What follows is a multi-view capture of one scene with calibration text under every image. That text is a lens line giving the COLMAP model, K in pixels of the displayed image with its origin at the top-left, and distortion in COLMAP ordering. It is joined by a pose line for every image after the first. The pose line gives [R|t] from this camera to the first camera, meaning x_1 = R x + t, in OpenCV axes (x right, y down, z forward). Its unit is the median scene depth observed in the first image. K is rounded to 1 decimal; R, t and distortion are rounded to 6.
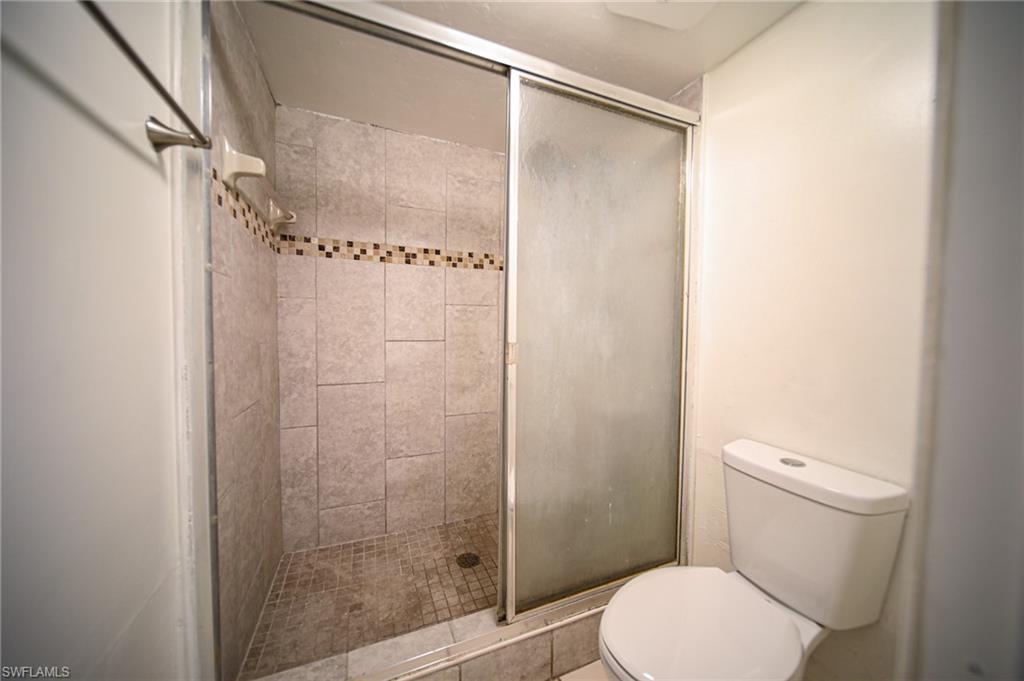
lens RADIAL K [[356.8, 0, 512.4], [0, 356.8, 338.9], [0, 0, 1]] dist [-0.001066, 0.000209]
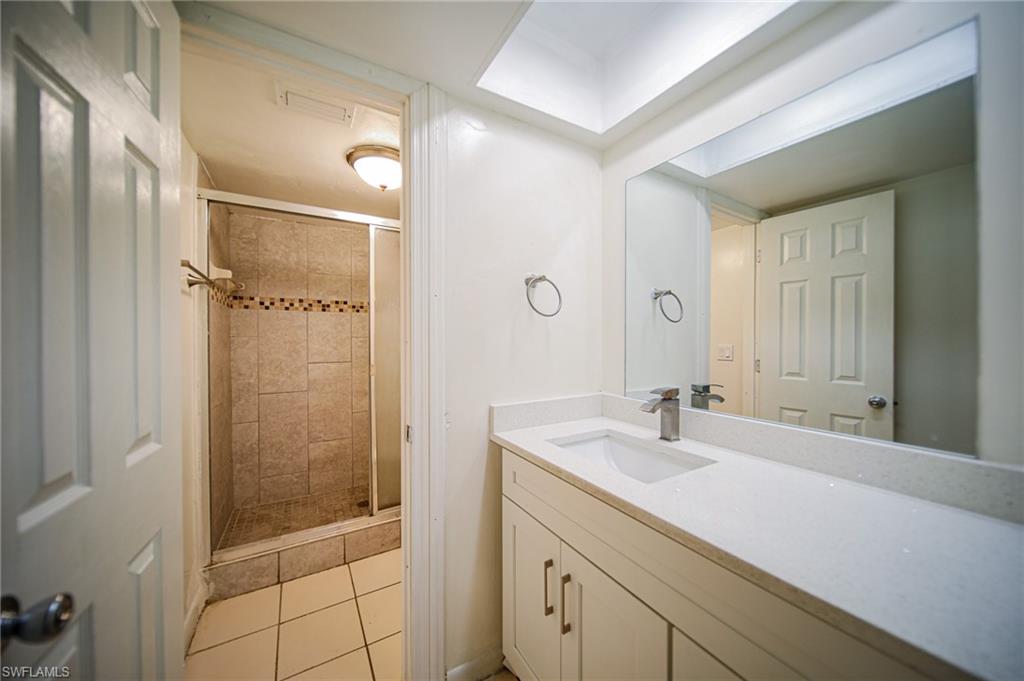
lens RADIAL K [[356.8, 0, 513.2], [0, 356.8, 339.3], [0, 0, 1]] dist [-0.001066, 0.000209]
pose [[0.989832, -0.018235, 0.141071, 0.302747], [0.022974, 0.999223, -0.032040, -0.027953], [-0.140377, 0.034956, 0.989481, -0.637262]]
